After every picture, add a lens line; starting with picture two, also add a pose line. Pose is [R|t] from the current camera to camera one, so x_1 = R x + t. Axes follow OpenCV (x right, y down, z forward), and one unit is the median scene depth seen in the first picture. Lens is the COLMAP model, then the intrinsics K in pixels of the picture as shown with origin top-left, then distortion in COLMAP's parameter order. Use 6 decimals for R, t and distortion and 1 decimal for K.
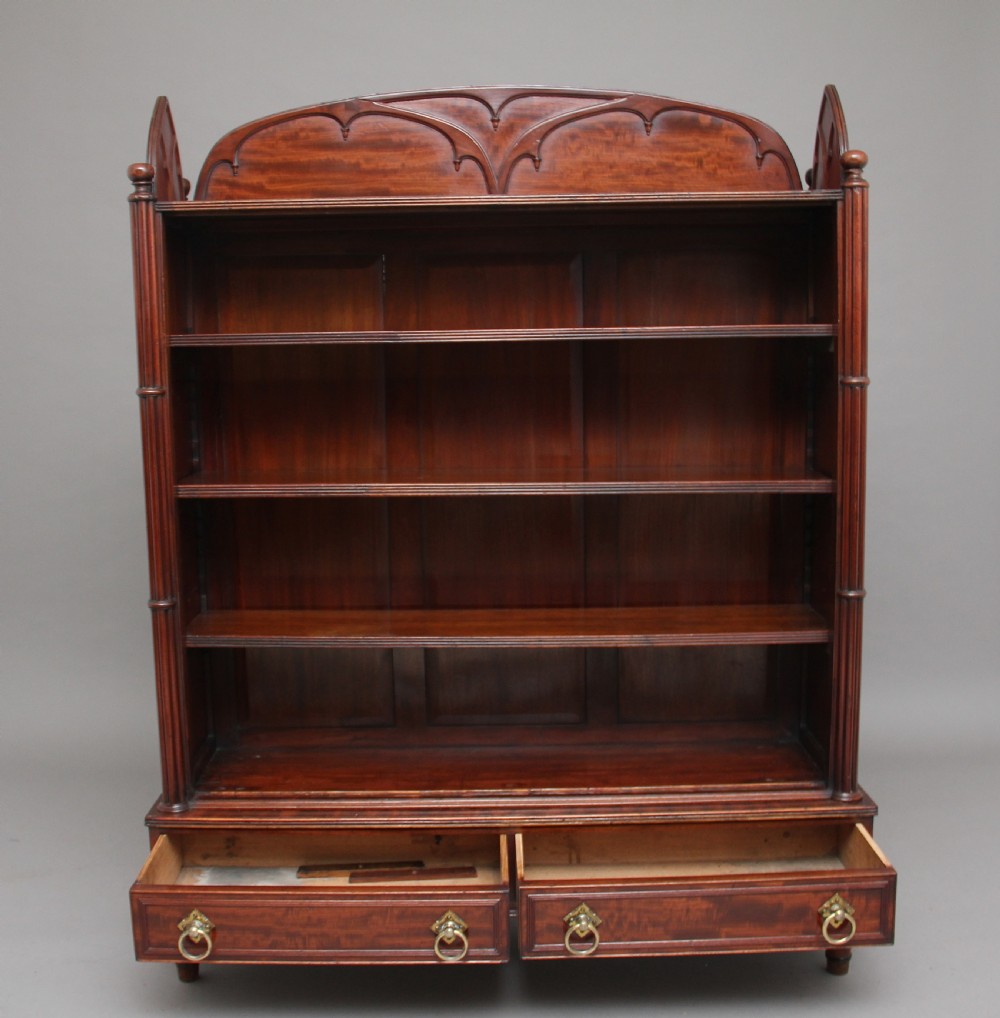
lens RADIAL K [[1258.2, 0, 502.7], [0, 1258.2, 508.9], [0, 0, 1]] dist [-0.088533, 0.000000]
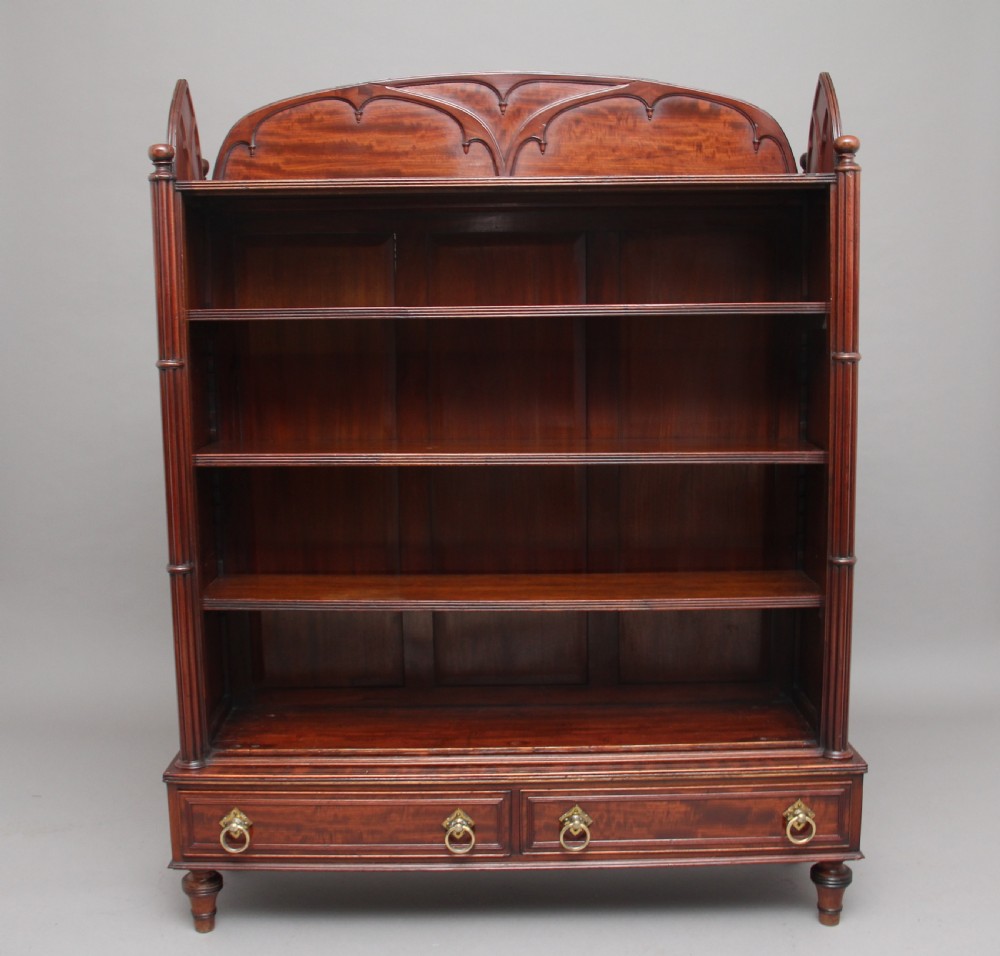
lens RADIAL K [[1213.4, 0, 521.3], [0, 1213.4, 478.0], [0, 0, 1]] dist [-0.072752, 0.000000]
pose [[0.999940, 0.003474, 0.010375, 0.000122], [-0.003463, 0.999993, -0.001087, 0.001030], [-0.010379, 0.001051, 0.999946, -0.005687]]
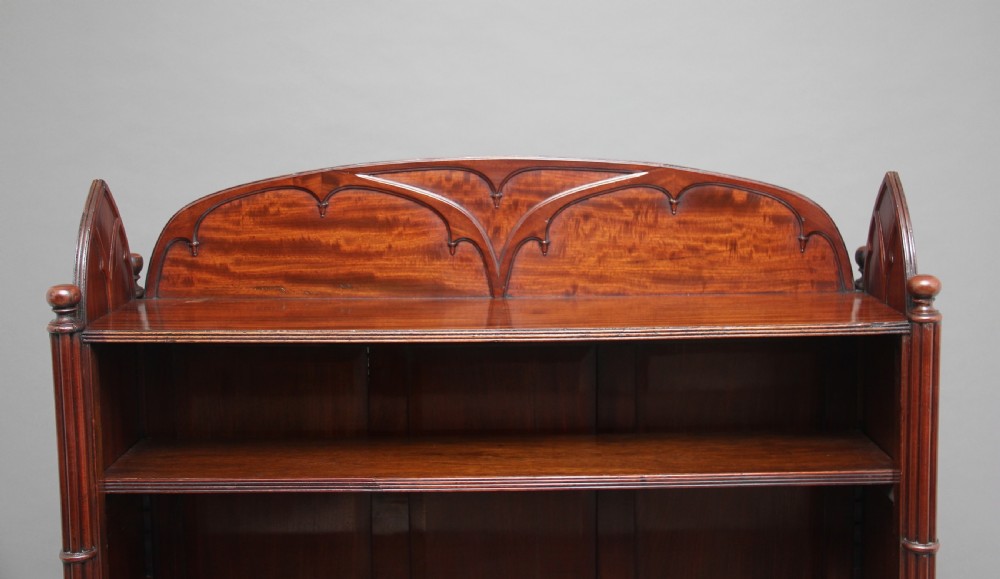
lens RADIAL K [[1182.5, 0, 533.4], [0, 1182.5, 294.4], [0, 0, 1]] dist [0.023303, 0.000000]
pose [[0.999988, 0.003012, 0.003749, 0.018057], [-0.002958, 0.999892, -0.014399, -0.248859], [-0.003792, 0.014387, 0.999889, 0.195392]]
